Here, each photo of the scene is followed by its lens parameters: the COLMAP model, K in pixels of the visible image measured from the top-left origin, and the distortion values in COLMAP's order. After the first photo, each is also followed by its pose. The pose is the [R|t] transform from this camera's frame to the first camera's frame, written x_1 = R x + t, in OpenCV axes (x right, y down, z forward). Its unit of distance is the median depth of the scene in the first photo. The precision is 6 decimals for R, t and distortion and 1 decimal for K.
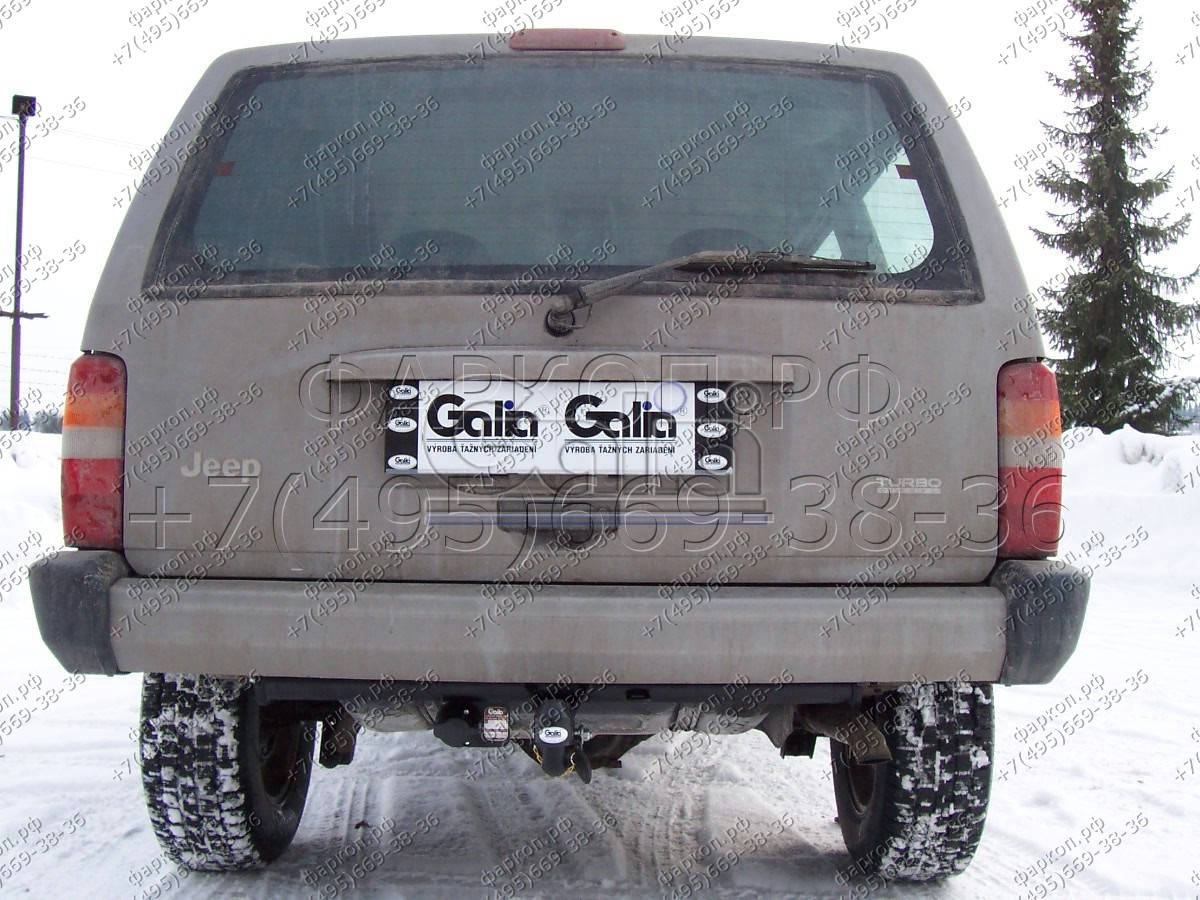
lens RADIAL K [[1285.1, 0, 605.1], [0, 1285.1, 456.4], [0, 0, 1]] dist [-0.148398, 0.000000]
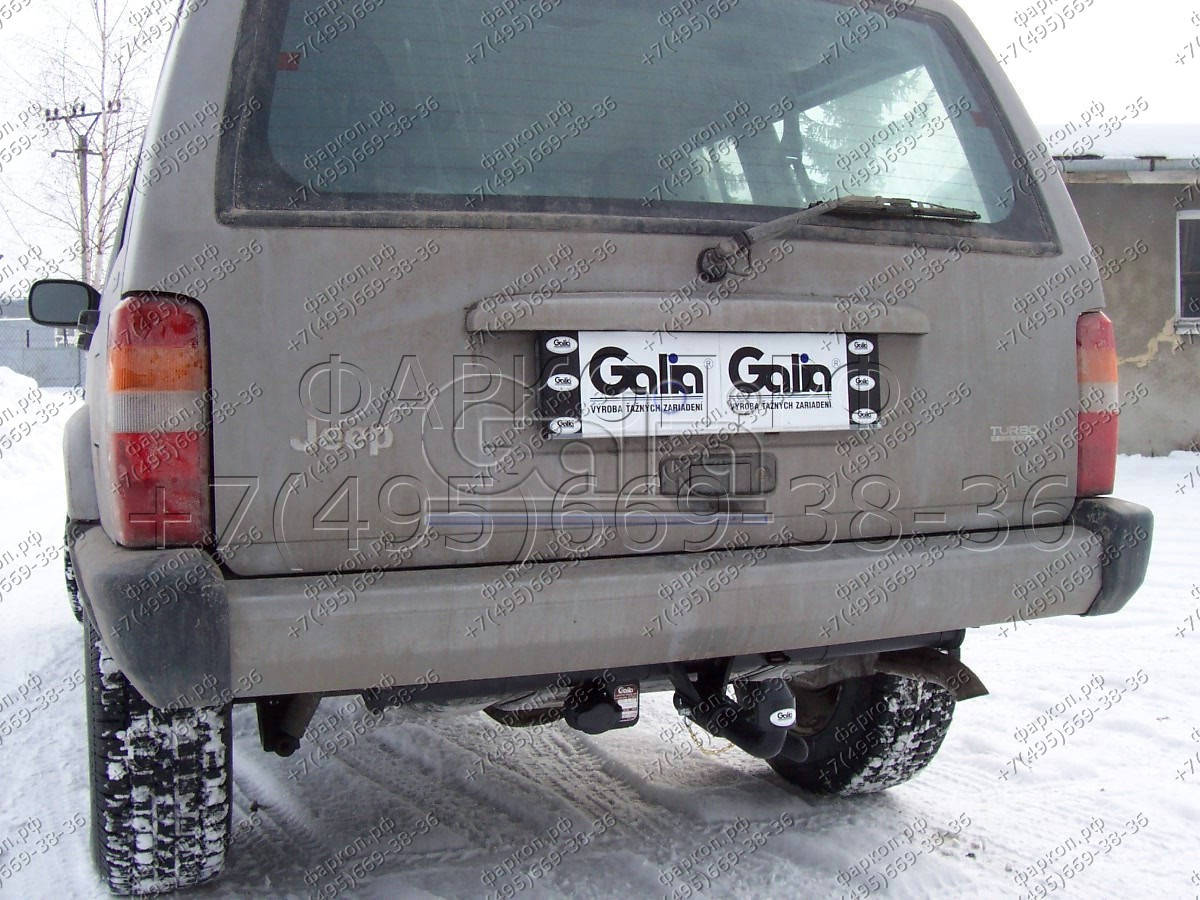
lens RADIAL K [[1285.1, 0, 604.7], [0, 1285.1, 451.3], [0, 0, 1]] dist [-0.148398, 0.000000]
pose [[0.925872, -0.037329, 0.375990, -0.367620], [0.003736, 0.995963, 0.089682, -0.044840], [-0.377820, -0.081629, 0.922274, 0.143350]]
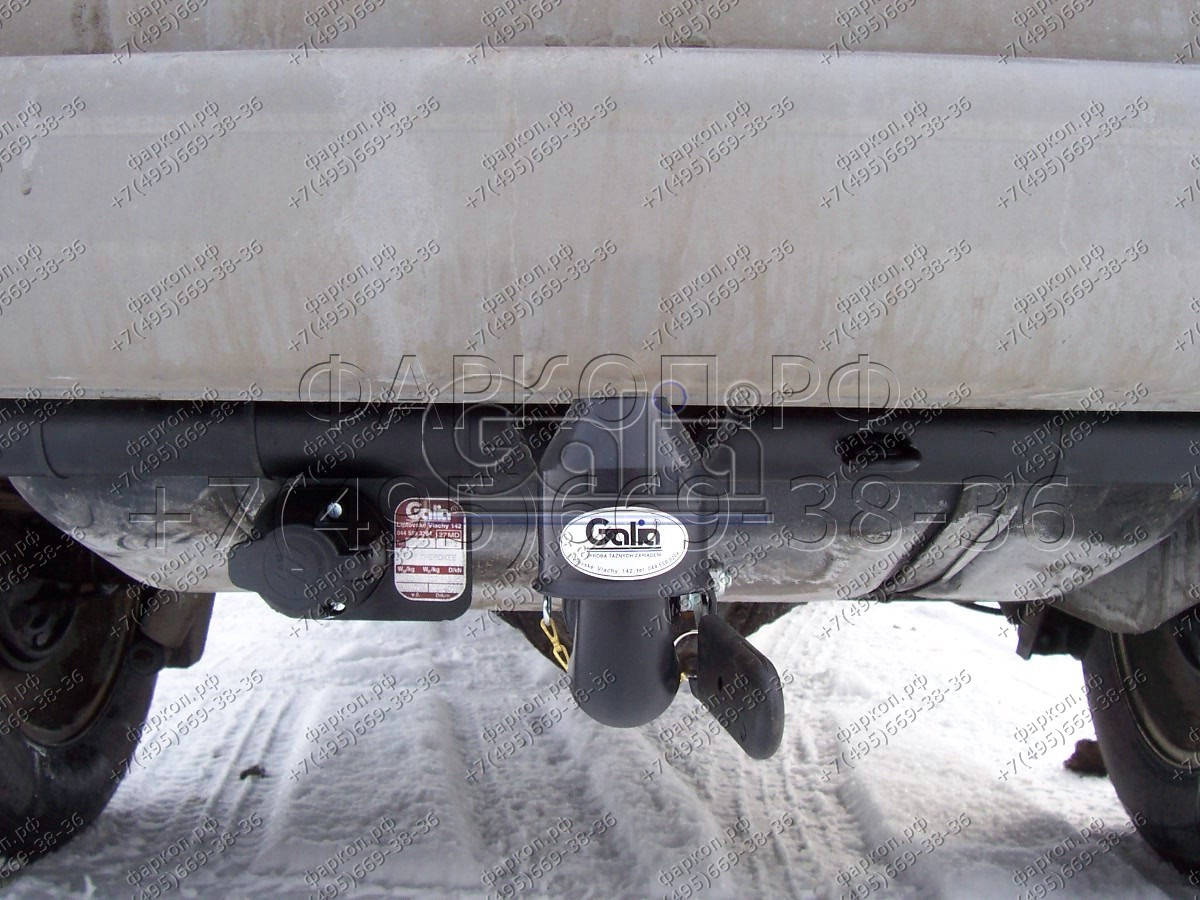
lens RADIAL K [[1285.1, 0, 604.5], [0, 1285.1, 455.1], [0, 0, 1]] dist [-0.148398, 0.000000]
pose [[0.999816, 0.003645, -0.018853, -0.028828], [-0.002262, 0.997339, 0.072867, 0.135077], [0.019068, -0.072811, 0.997163, 0.564554]]
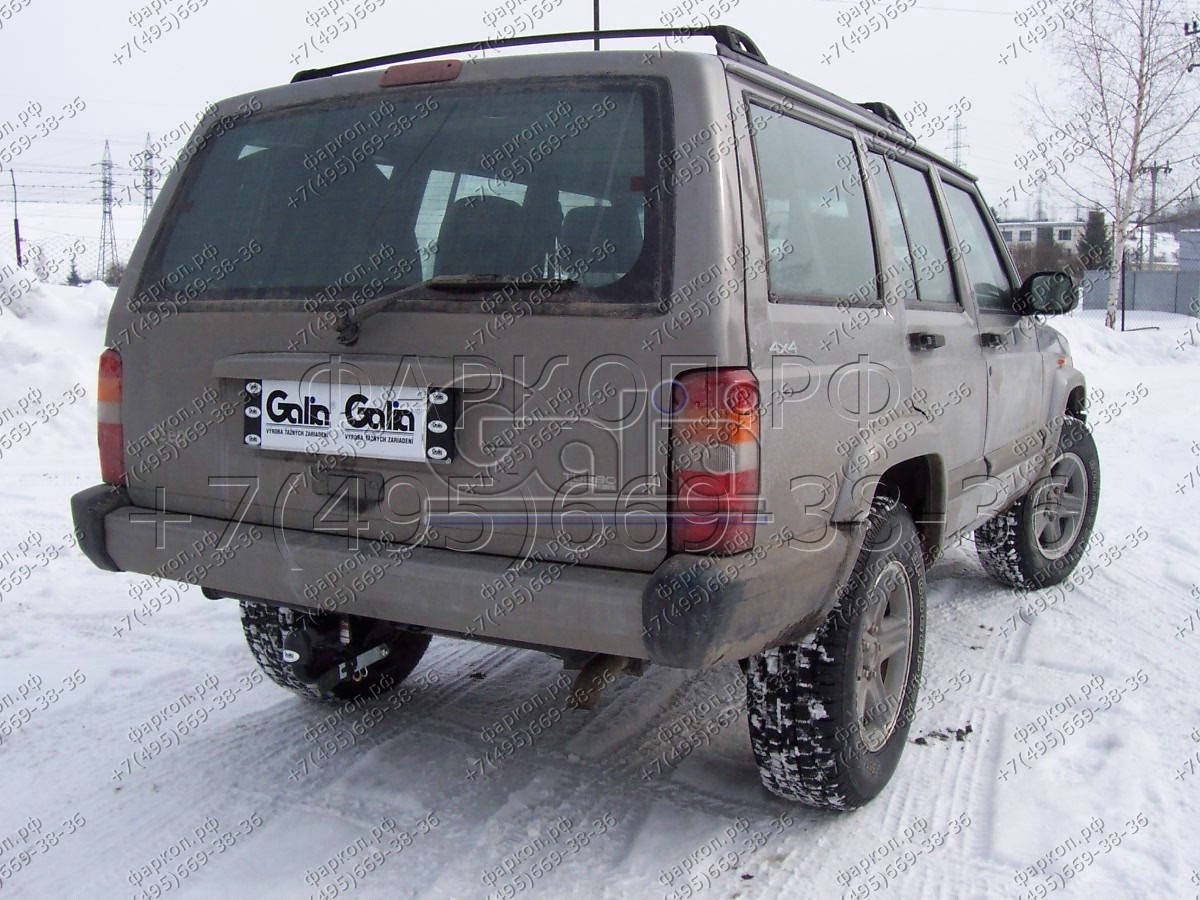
lens RADIAL K [[1285.1, 0, 598.1], [0, 1285.1, 461.9], [0, 0, 1]] dist [-0.148398, 0.000000]
pose [[0.871732, 0.061283, -0.486136, 0.646184], [0.019168, 0.987123, 0.158809, -0.141871], [0.489608, -0.147757, 0.859332, 0.016308]]
